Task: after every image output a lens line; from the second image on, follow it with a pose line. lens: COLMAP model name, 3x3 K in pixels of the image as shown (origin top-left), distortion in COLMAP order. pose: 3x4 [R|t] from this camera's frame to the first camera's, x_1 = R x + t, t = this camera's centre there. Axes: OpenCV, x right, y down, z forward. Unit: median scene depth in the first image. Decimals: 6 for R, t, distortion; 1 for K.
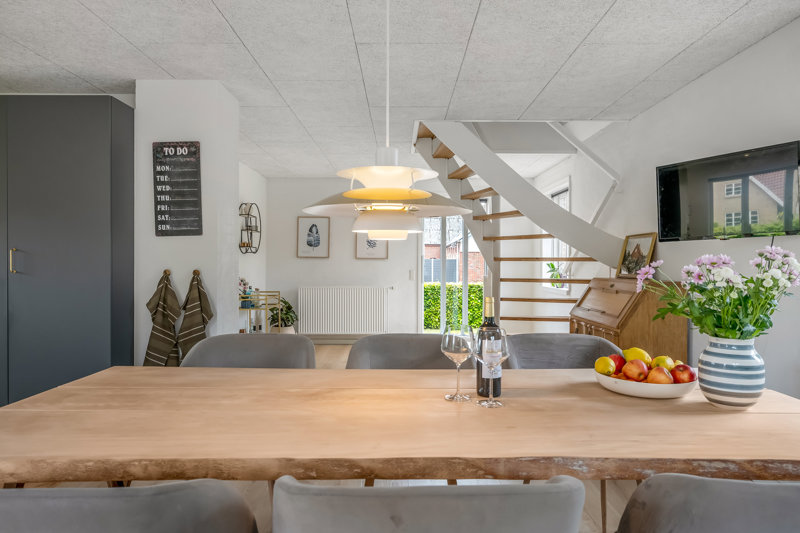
lens RADIAL K [[547.1, 0, 400.0], [0, 547.1, 266.5], [0, 0, 1]] dist [-0.001946, 0.002798]
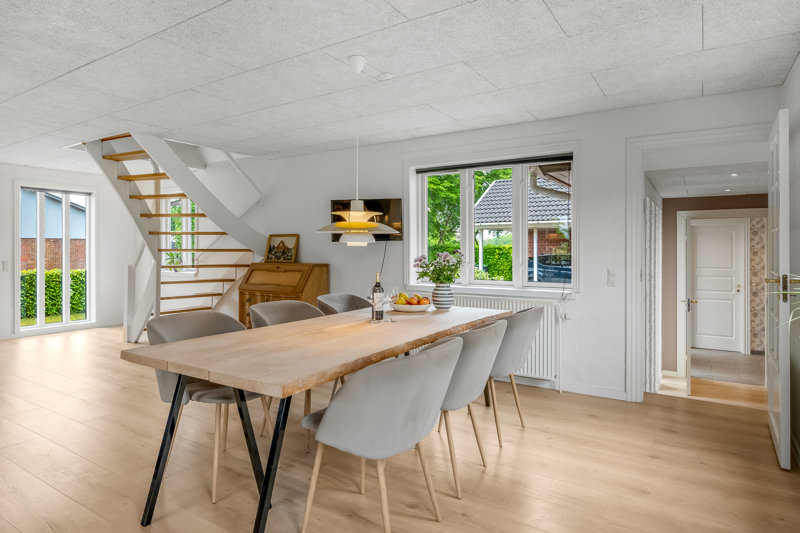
lens RADIAL K [[469.2, 0, 400.8], [0, 469.2, 247.7], [0, 0, 1]] dist [-0.001635, 0.000005]
pose [[0.541757, -0.002464, 0.840531, -0.628626], [0.009970, 0.999944, -0.003495, -0.015435], [-0.840476, 0.010273, 0.541752, -0.023535]]
